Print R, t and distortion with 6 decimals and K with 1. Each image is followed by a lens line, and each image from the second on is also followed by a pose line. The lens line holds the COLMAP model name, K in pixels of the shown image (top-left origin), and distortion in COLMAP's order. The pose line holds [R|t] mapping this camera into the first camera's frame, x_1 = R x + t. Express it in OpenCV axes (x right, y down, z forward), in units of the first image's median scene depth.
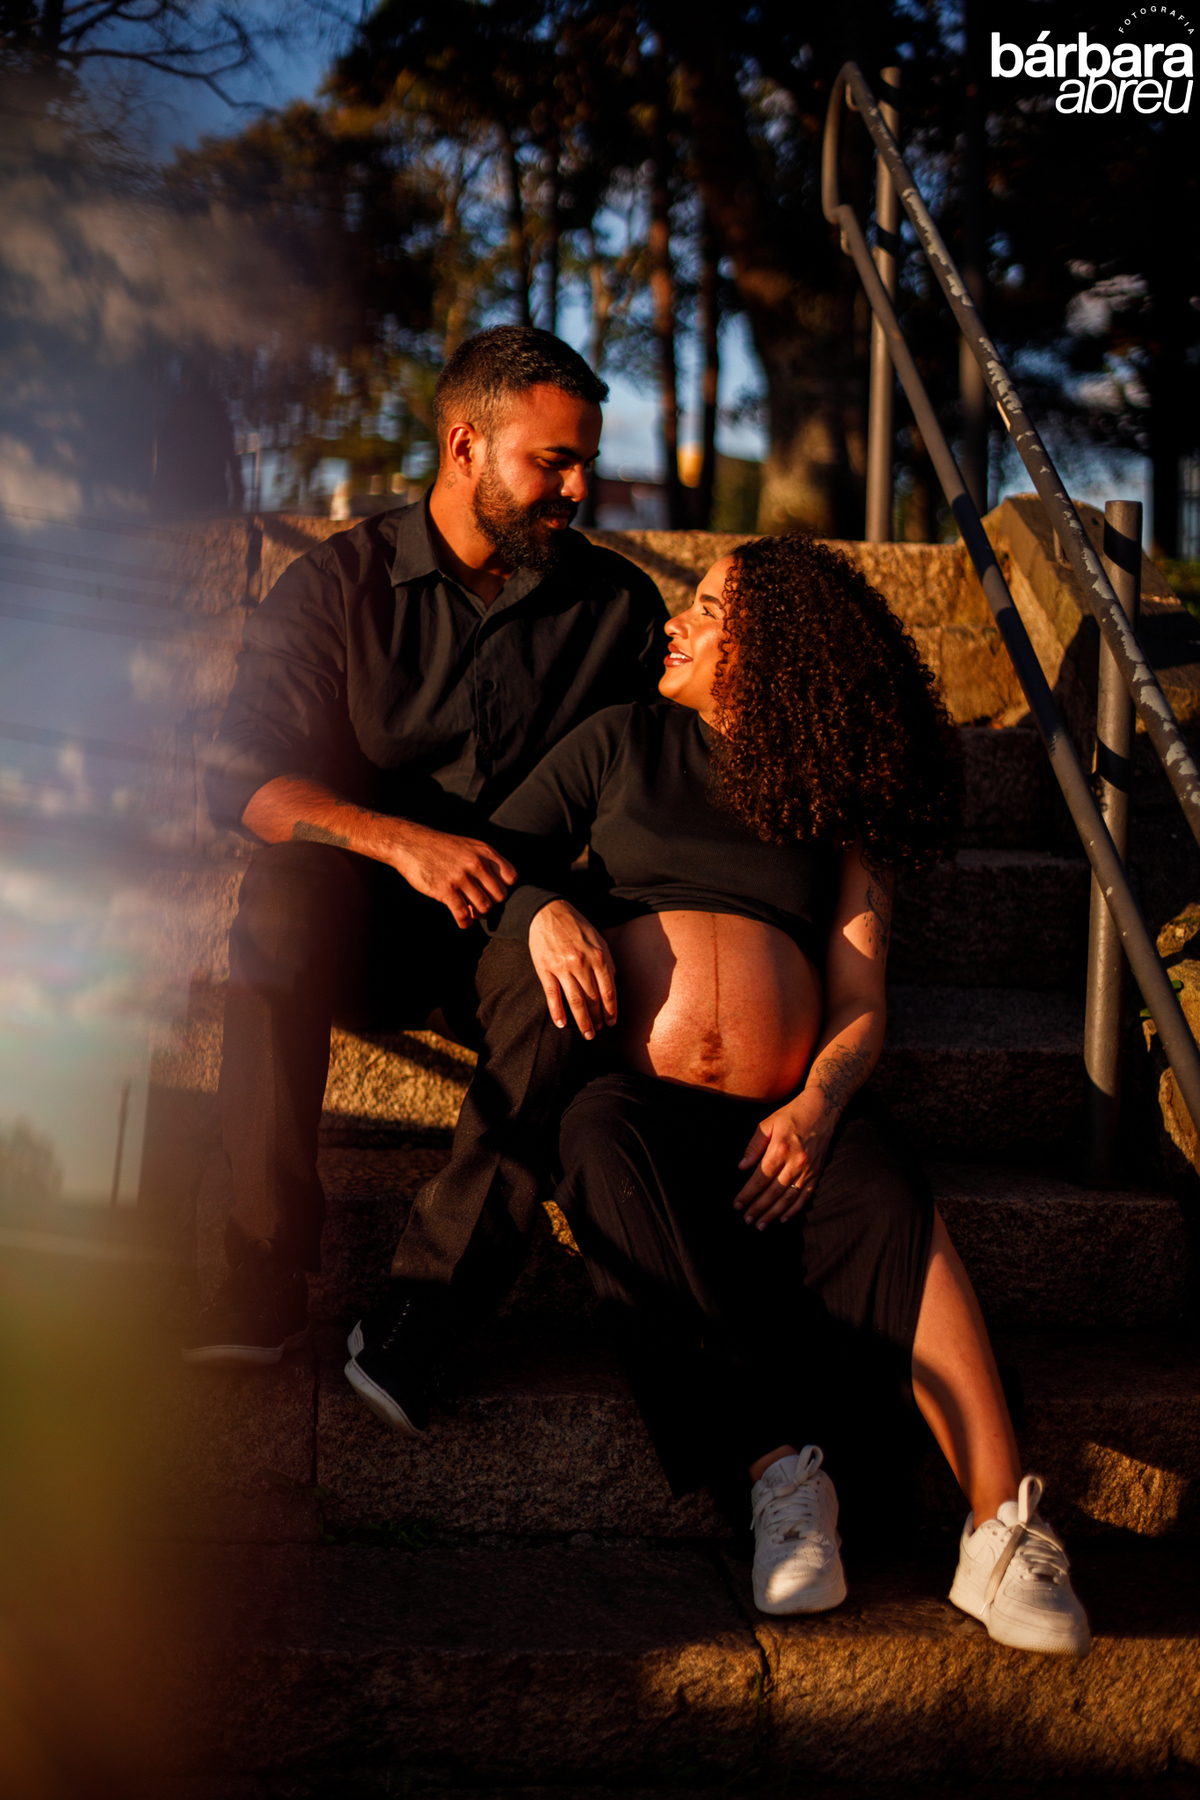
lens RADIAL K [[2594.8, 0, 600.0], [0, 2594.8, 900.0], [0, 0, 1]] dist [-0.045763, 0.004439]
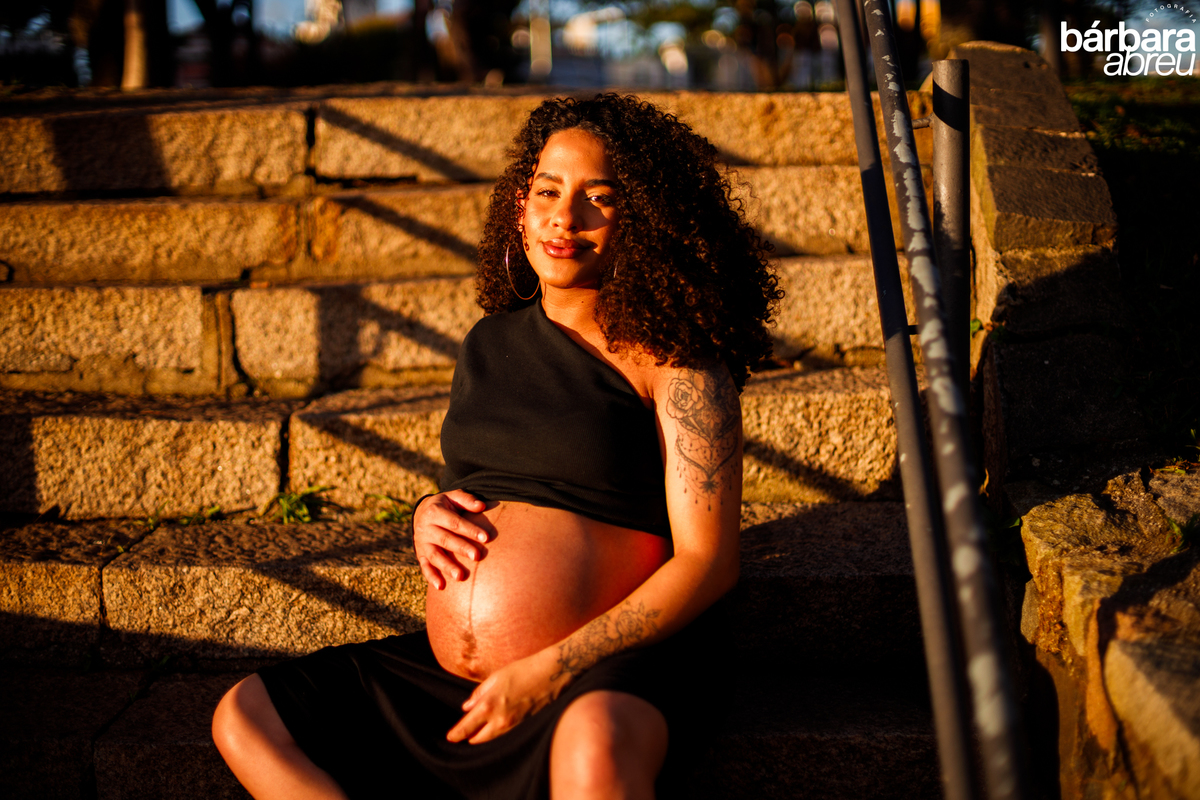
lens RADIAL K [[1767.6, 0, 600.0], [0, 1767.6, 400.0], [0, 0, 1]] dist [-0.091501, -0.019494]
pose [[0.989078, -0.029976, -0.144315, 0.155740], [0.036292, 0.998486, 0.041329, -0.050374], [0.142857, -0.046115, 0.988668, 0.267507]]
